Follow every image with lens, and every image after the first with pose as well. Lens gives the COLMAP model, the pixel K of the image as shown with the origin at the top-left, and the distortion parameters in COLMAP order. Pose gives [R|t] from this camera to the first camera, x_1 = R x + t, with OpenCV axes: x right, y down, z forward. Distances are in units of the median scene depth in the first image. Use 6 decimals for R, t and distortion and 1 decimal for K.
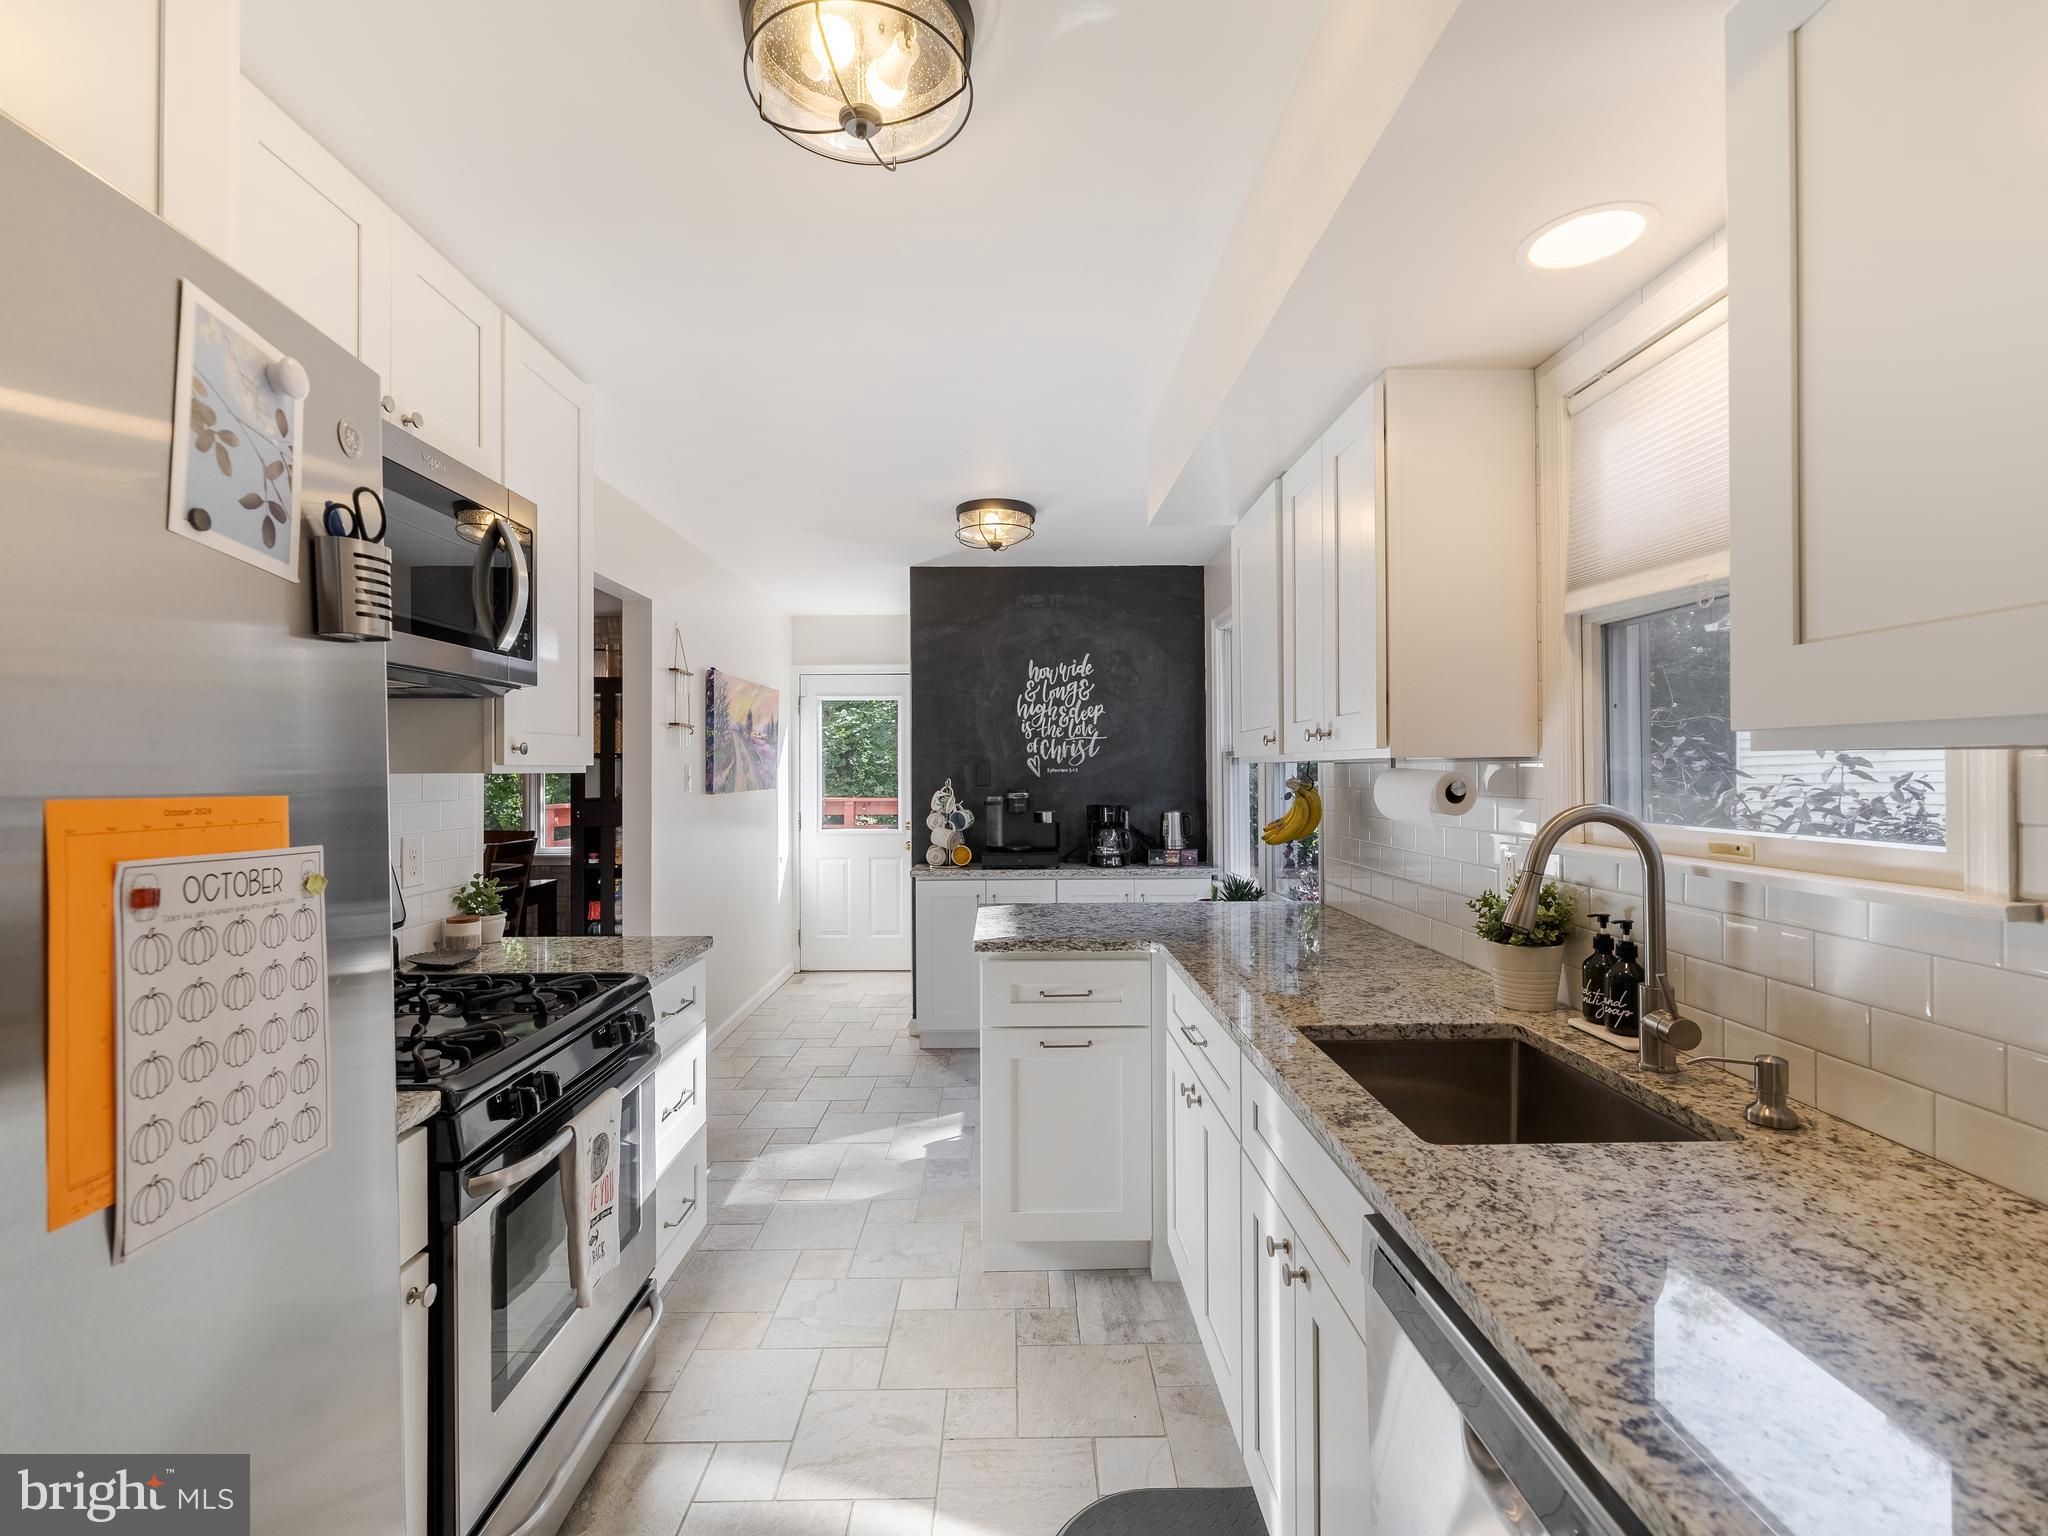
lens RADIAL K [[933.9, 0, 1024.2], [0, 933.9, 767.2], [0, 0, 1]] dist [-0.005404, 0.001869]
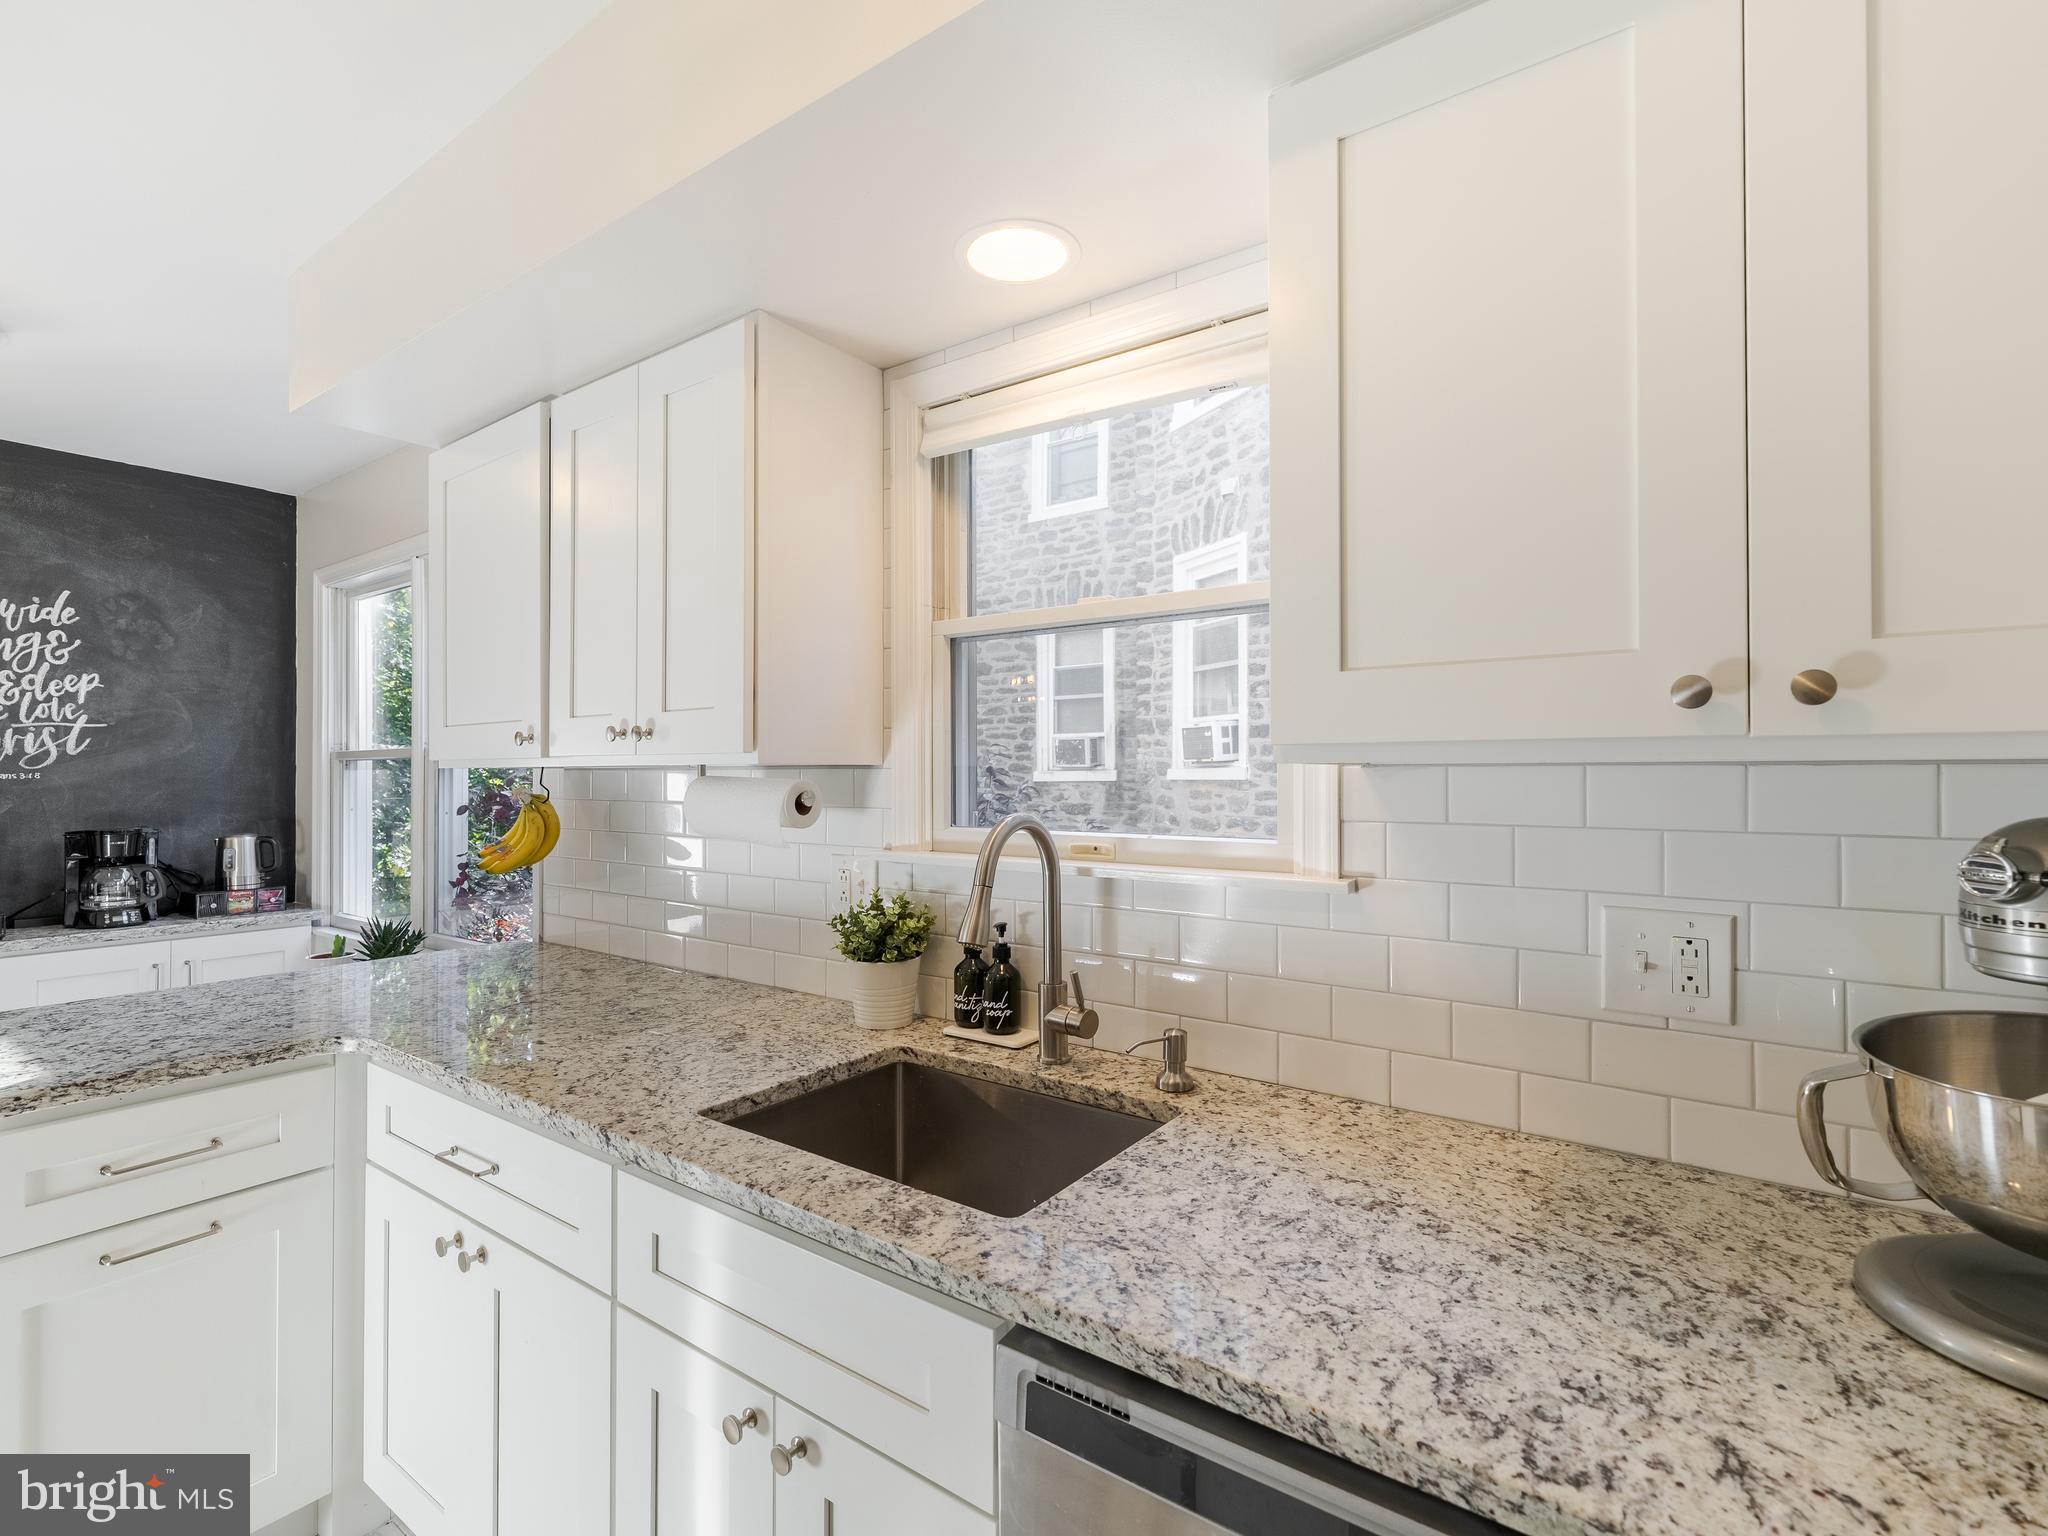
lens RADIAL K [[933.9, 0, 1023.3], [0, 933.9, 771.6], [0, 0, 1]] dist [-0.005404, 0.001869]
pose [[0.590349, 0.009929, 0.807087, -0.186211], [-0.006773, 0.999950, -0.007347, 0.001893], [-0.807120, -0.001129, 0.590386, 0.366172]]
